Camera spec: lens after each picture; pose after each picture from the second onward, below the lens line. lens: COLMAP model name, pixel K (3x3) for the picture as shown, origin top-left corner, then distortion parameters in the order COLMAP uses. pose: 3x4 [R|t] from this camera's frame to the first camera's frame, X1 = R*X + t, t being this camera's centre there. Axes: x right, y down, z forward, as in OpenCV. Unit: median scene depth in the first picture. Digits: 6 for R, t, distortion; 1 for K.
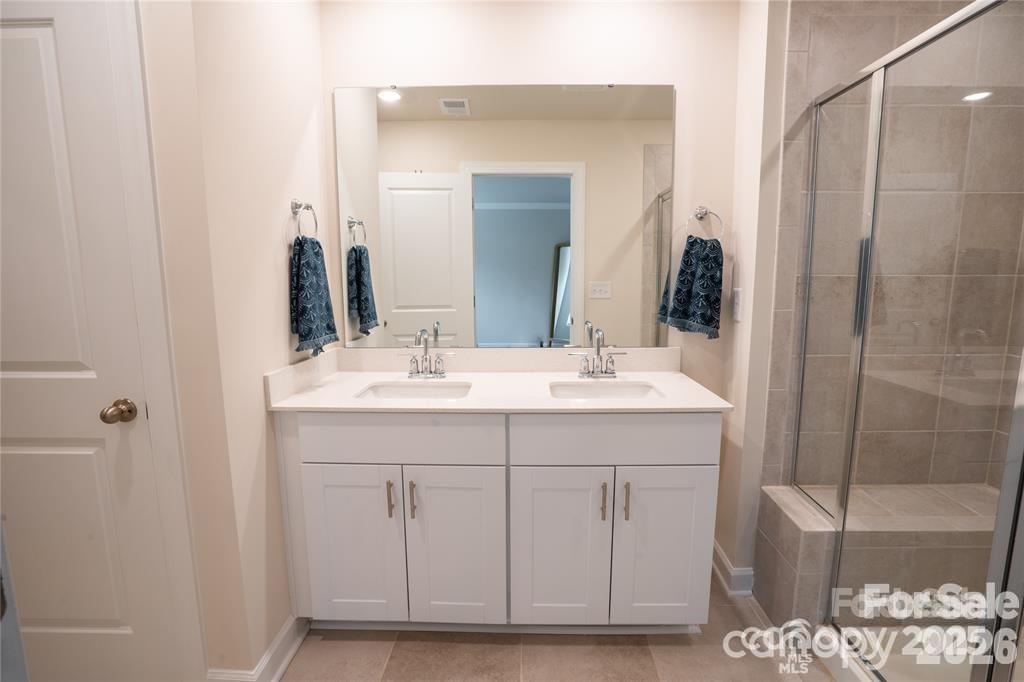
lens RADIAL K [[475.0, 0, 518.7], [0, 475.0, 338.0], [0, 0, 1]] dist [-0.027553, 0.001409]
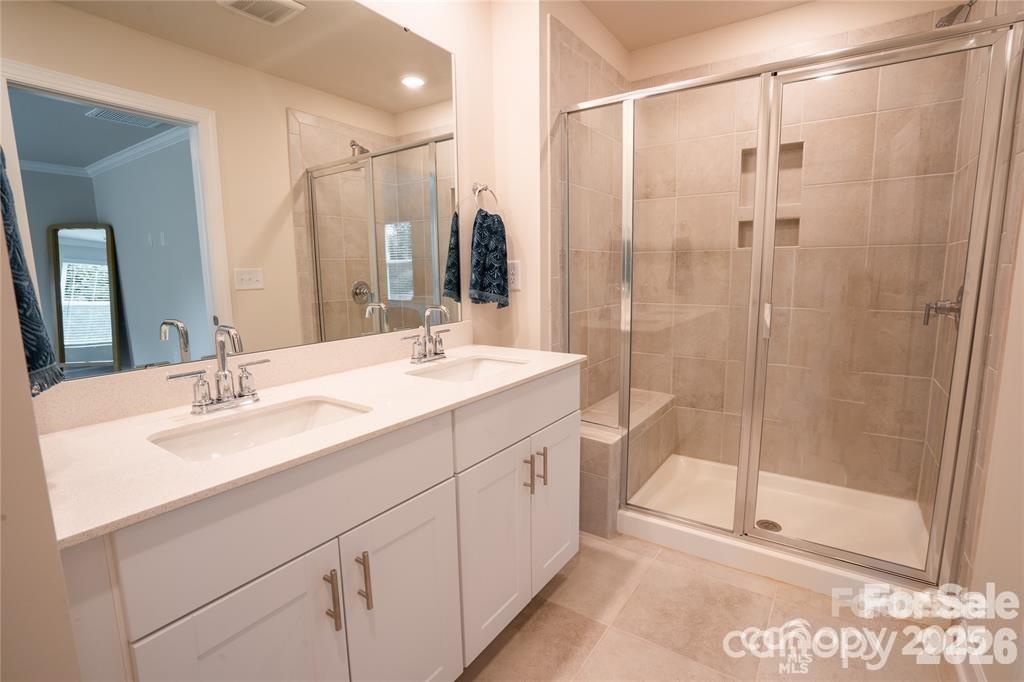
lens RADIAL K [[475.0, 0, 518.7], [0, 475.0, 338.0], [0, 0, 1]] dist [-0.027553, 0.001409]
pose [[0.554358, -0.122082, 0.823276, -0.477358], [0.122930, 0.990344, 0.064081, 0.005138], [-0.823150, 0.065682, 0.564012, 0.370430]]
